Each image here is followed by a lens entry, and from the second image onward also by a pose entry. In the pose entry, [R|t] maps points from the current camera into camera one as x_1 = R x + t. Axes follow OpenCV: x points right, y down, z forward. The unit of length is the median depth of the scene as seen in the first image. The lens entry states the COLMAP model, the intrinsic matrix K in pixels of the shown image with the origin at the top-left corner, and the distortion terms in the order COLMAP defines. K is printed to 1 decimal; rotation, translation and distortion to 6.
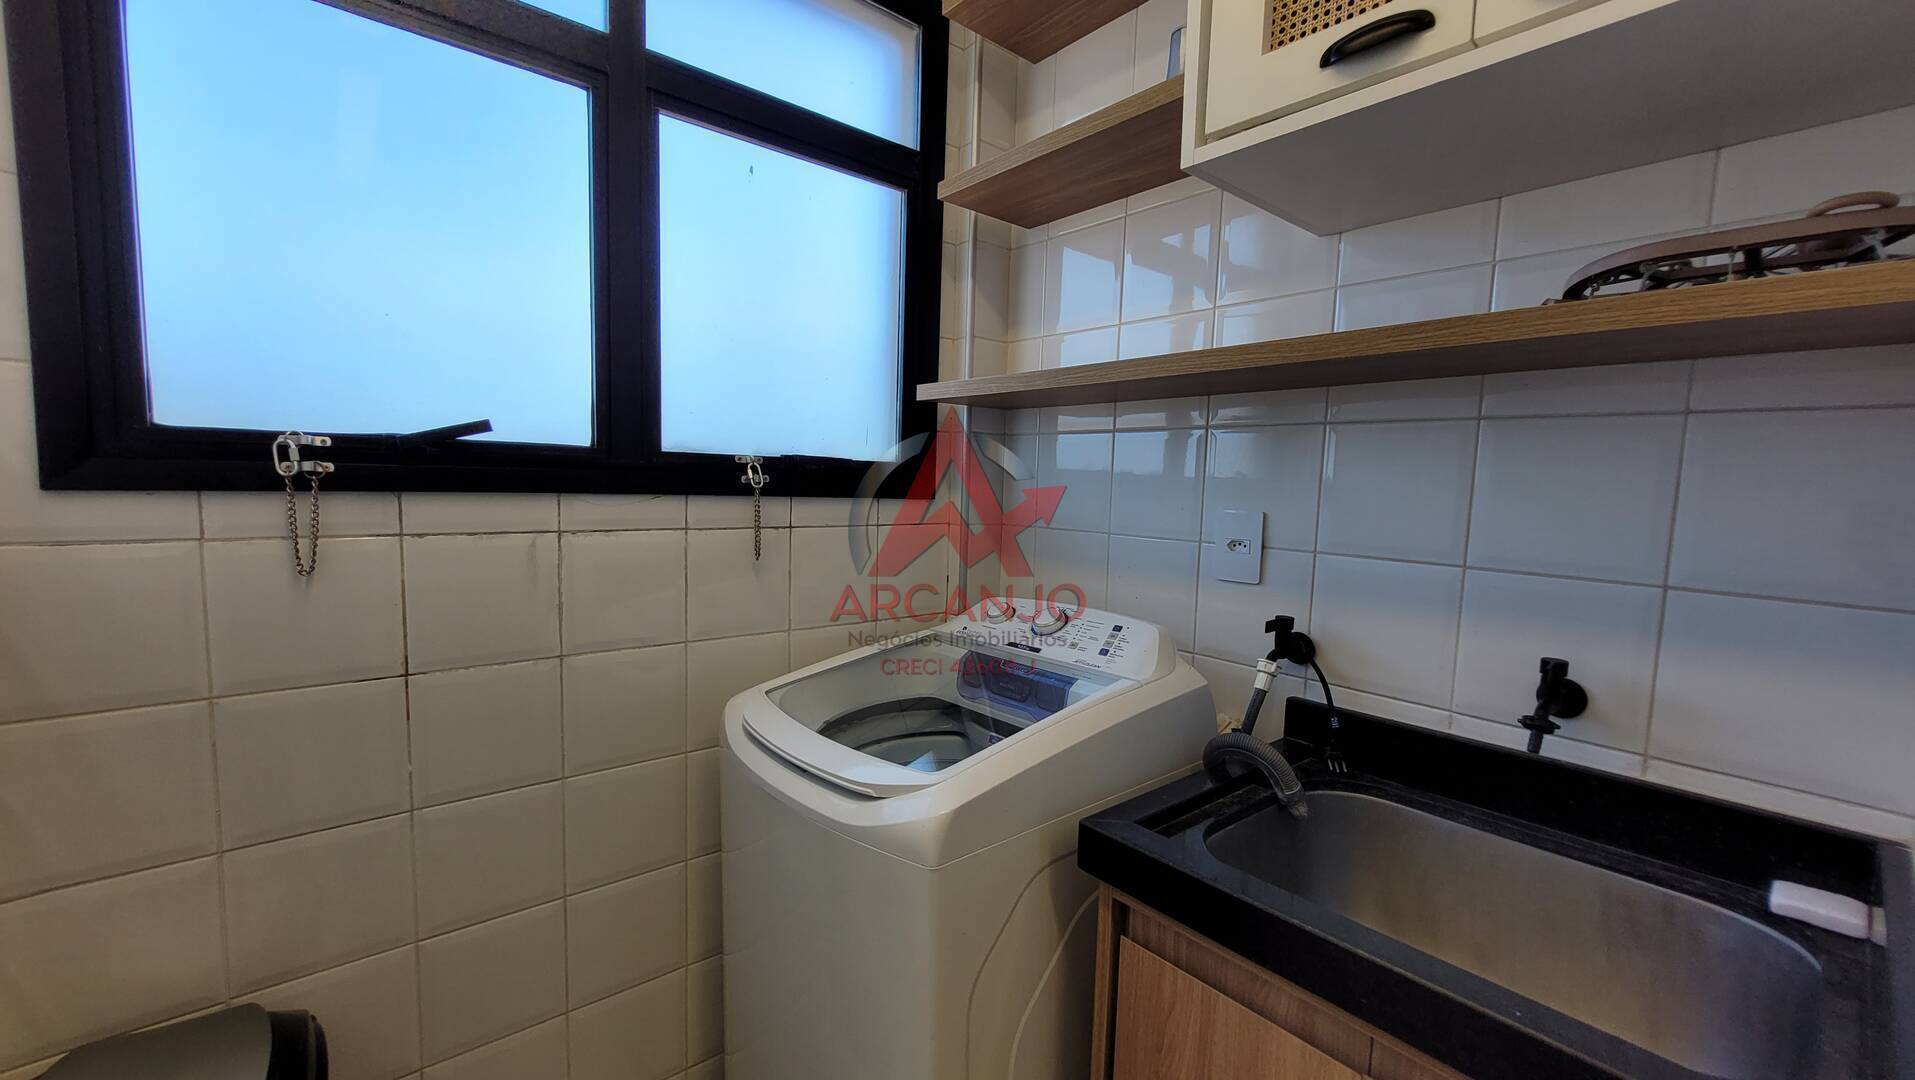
lens RADIAL K [[758.2, 0, 945.0], [0, 758.2, 539.4], [0, 0, 1]] dist [0.001809, -0.001029]
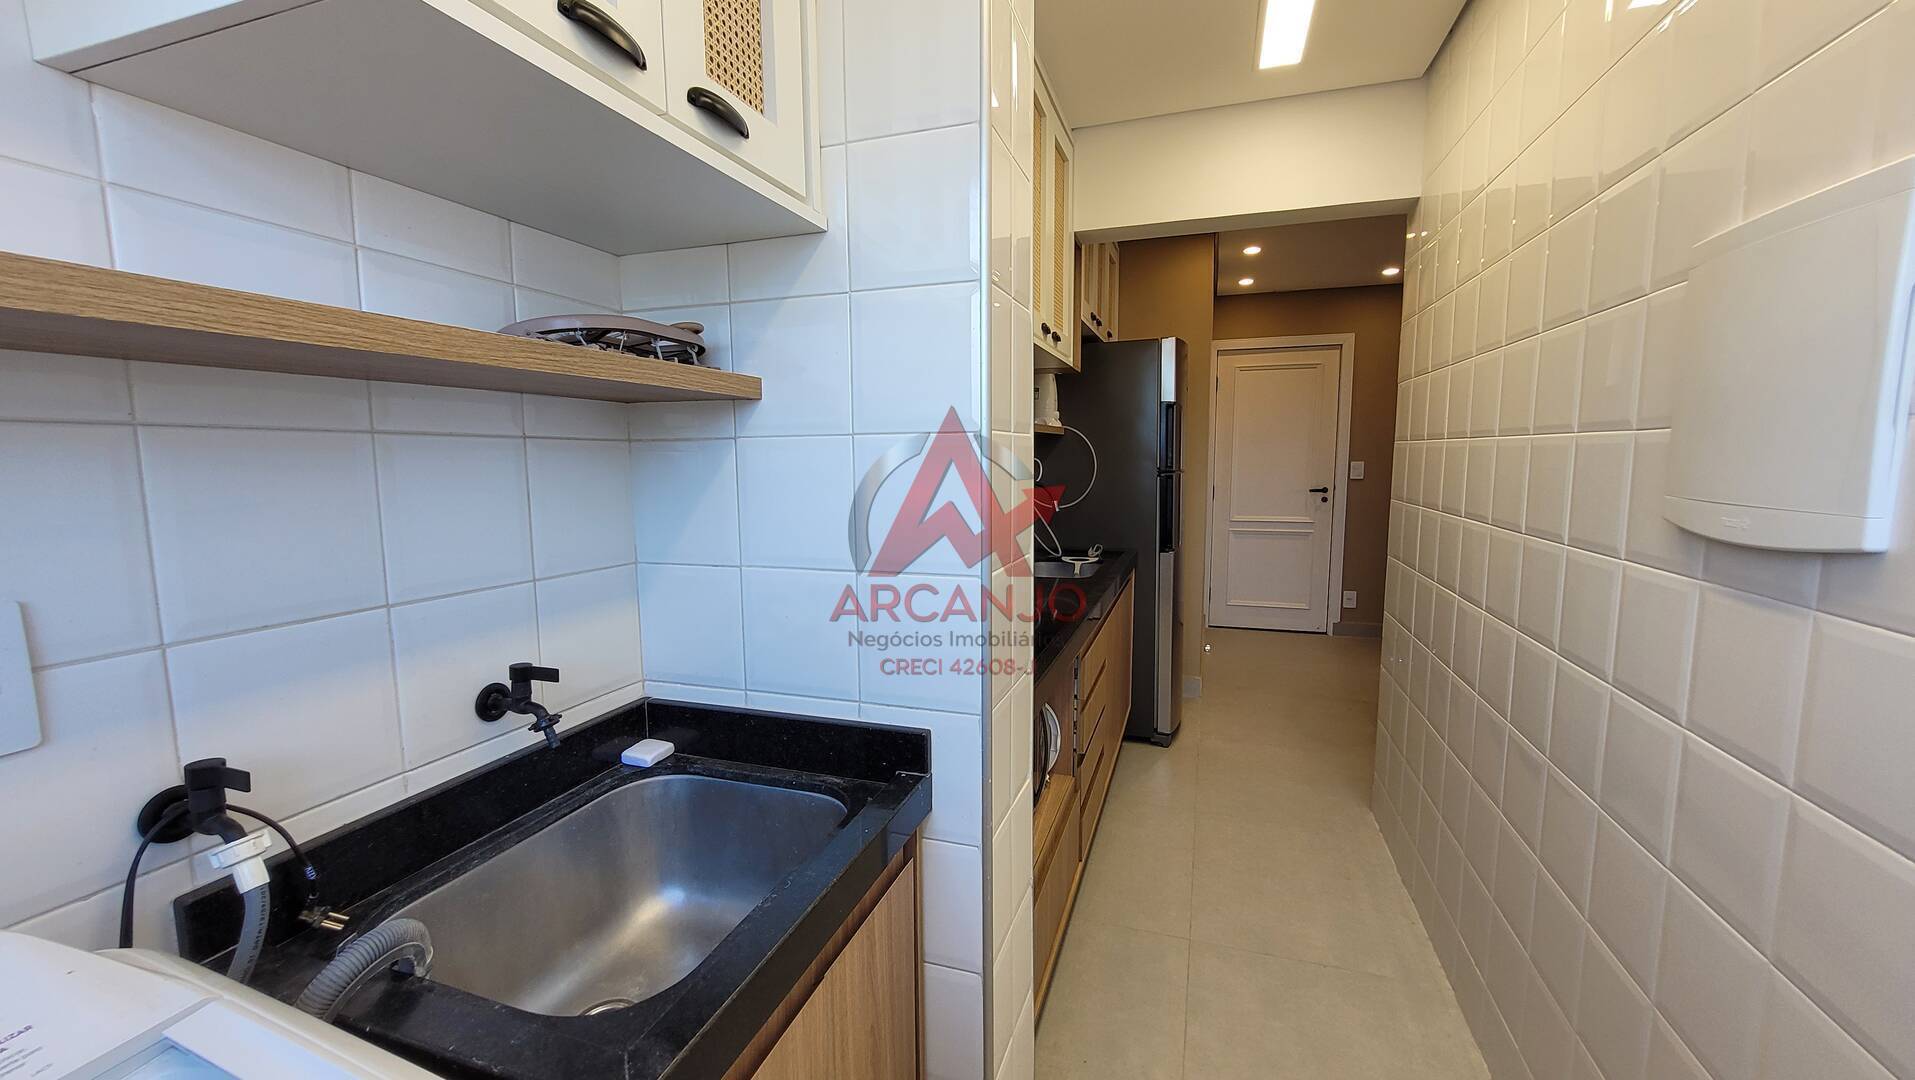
lens RADIAL K [[758.2, 0, 954.4], [0, 758.2, 545.7], [0, 0, 1]] dist [0.001809, -0.001029]
pose [[-0.518979, -0.126446, 0.845383, -0.370515], [0.053713, 0.982220, 0.179887, -0.154572], [-0.853097, 0.138765, -0.502960, 0.903523]]
